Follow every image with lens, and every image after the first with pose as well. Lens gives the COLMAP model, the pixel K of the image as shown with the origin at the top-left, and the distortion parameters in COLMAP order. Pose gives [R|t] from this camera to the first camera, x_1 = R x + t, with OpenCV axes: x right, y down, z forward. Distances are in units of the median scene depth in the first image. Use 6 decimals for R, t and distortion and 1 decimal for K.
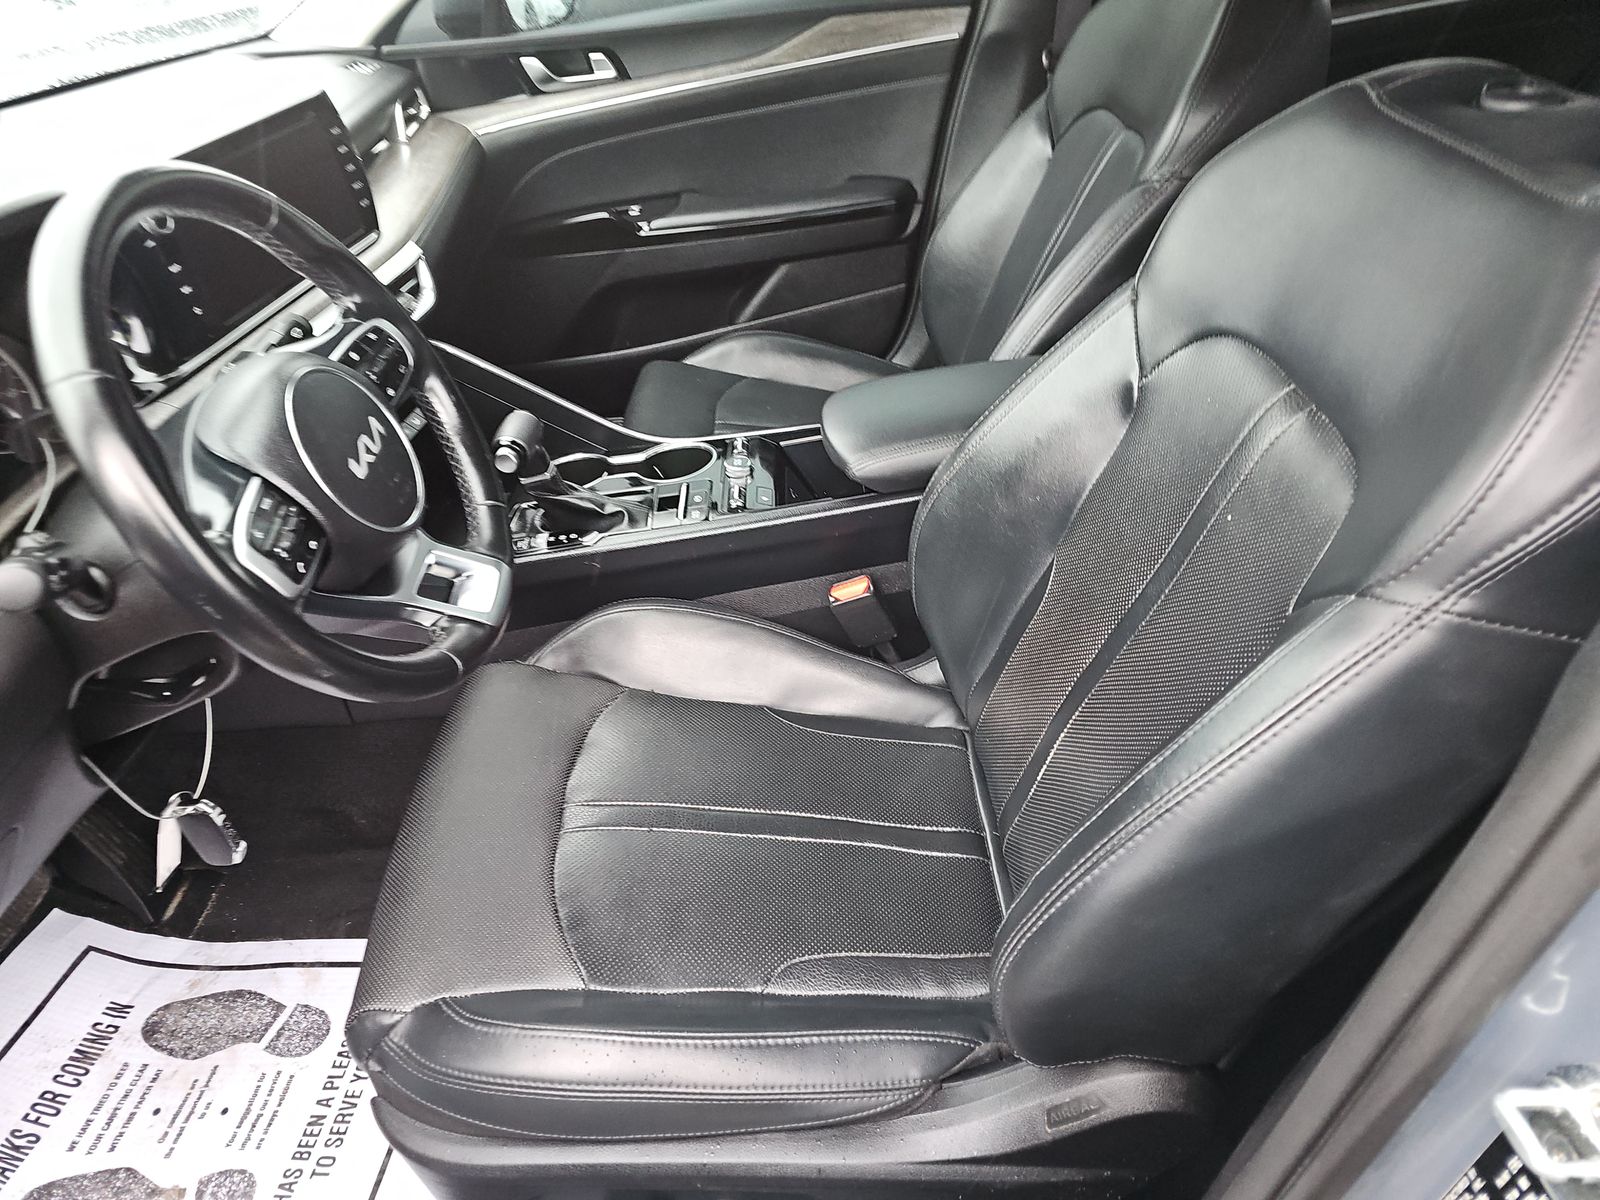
lens RADIAL K [[1064.0, 0, 794.3], [0, 1064.0, 590.3], [0, 0, 1]] dist [0.022087, -0.014787]
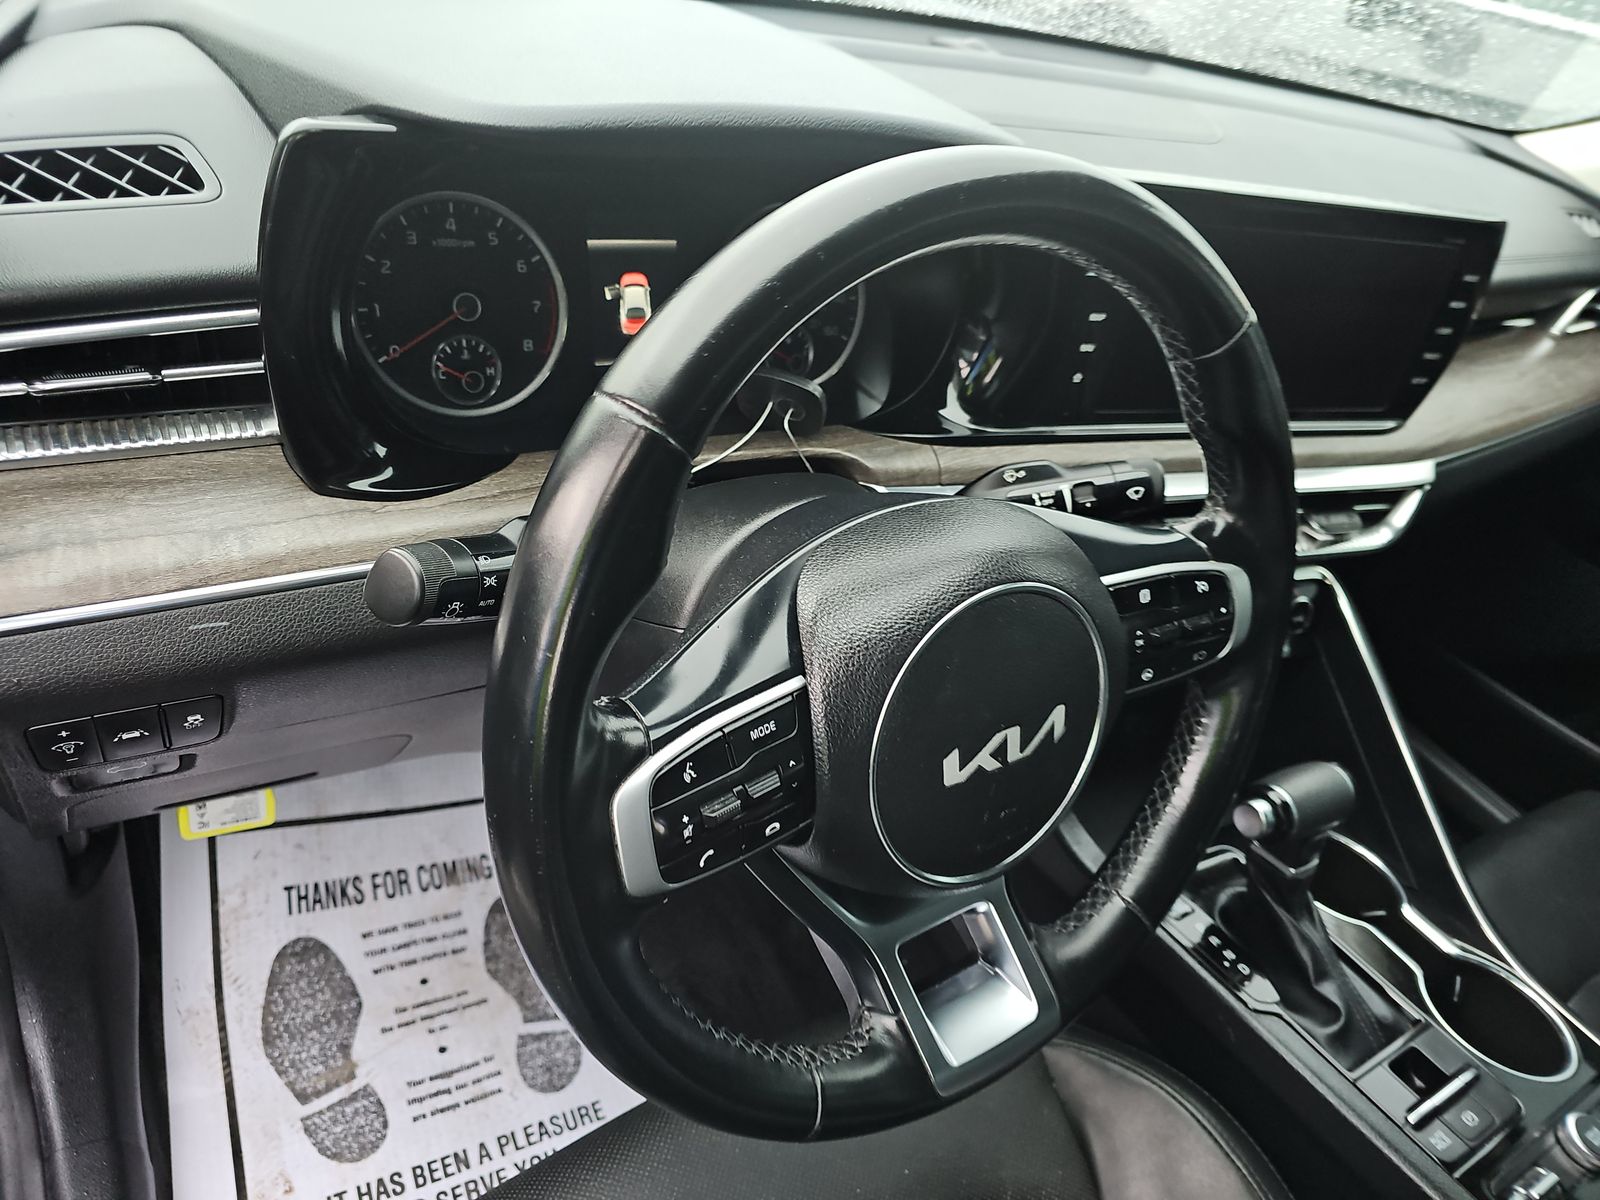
lens RADIAL K [[1064.0, 0, 793.7], [0, 1064.0, 606.2], [0, 0, 1]] dist [0.022087, -0.014787]
pose [[0.482361, 0.669746, -0.564596, -0.134048], [-0.692653, 0.686187, 0.222215, -0.161992], [0.536246, 0.283881, 0.794891, 0.340035]]
